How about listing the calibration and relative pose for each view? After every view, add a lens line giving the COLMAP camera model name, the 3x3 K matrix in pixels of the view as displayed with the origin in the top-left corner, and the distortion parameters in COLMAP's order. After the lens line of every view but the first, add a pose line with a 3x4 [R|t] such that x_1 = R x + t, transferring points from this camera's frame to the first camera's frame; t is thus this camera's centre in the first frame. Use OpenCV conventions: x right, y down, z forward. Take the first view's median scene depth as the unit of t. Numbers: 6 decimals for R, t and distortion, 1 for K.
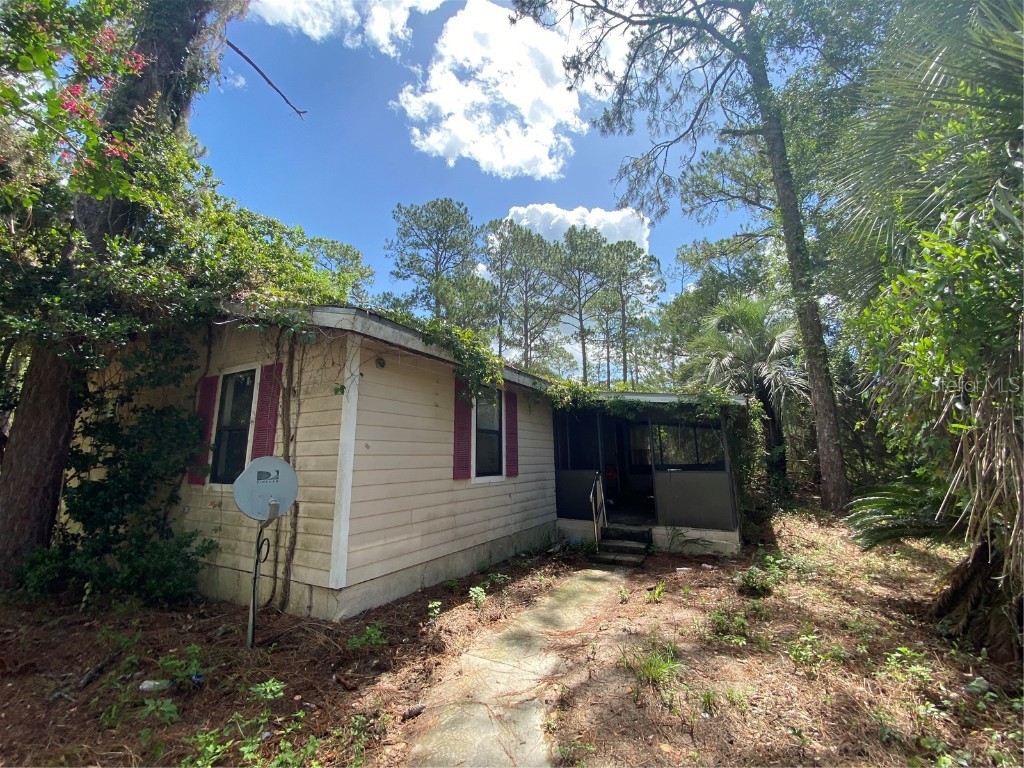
lens RADIAL K [[407.3, 0, 520.1], [0, 407.3, 386.8], [0, 0, 1]] dist [0.010200, -0.002593]
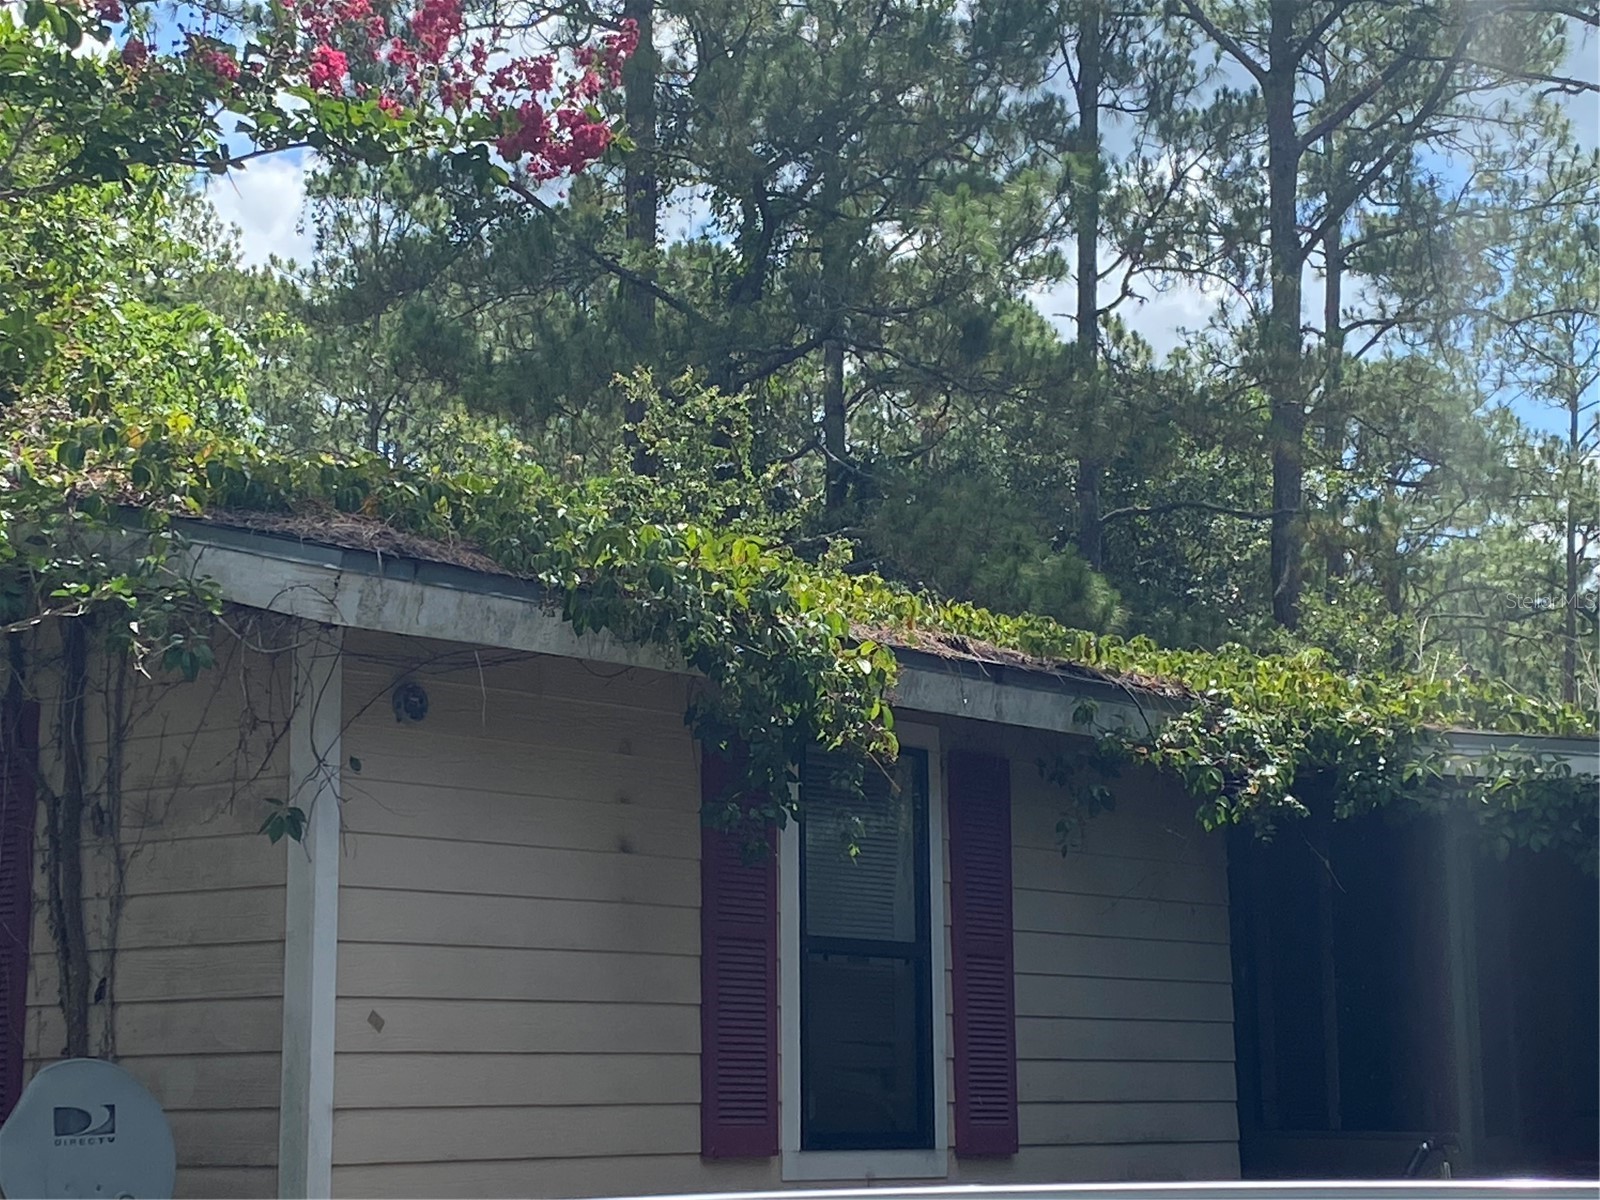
lens RADIAL K [[3283.6, 0, 793.2], [0, 3283.6, 594.0], [0, 0, 1]] dist [0.158032, 0.000000]
pose [[0.986742, -0.018968, -0.161186, 0.154836], [0.023534, 0.999373, 0.026471, -0.113533], [0.160583, -0.029913, 0.986569, -0.667108]]
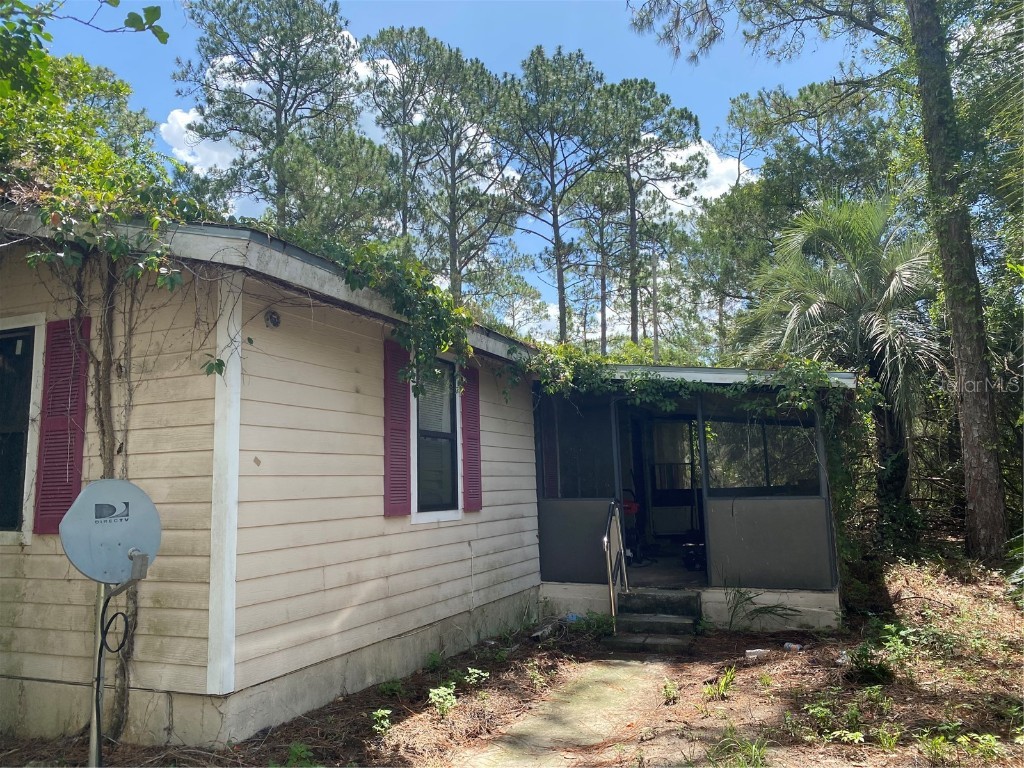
lens RADIAL K [[771.8, 0, 509.5], [0, 771.8, 384.1], [0, 0, 1]] dist [-0.014786, 0.032990]
pose [[0.994865, -0.001170, 0.101201, -0.074349], [-0.003574, 0.998903, 0.046688, -0.011615], [-0.101145, -0.046810, 0.993770, -0.085819]]
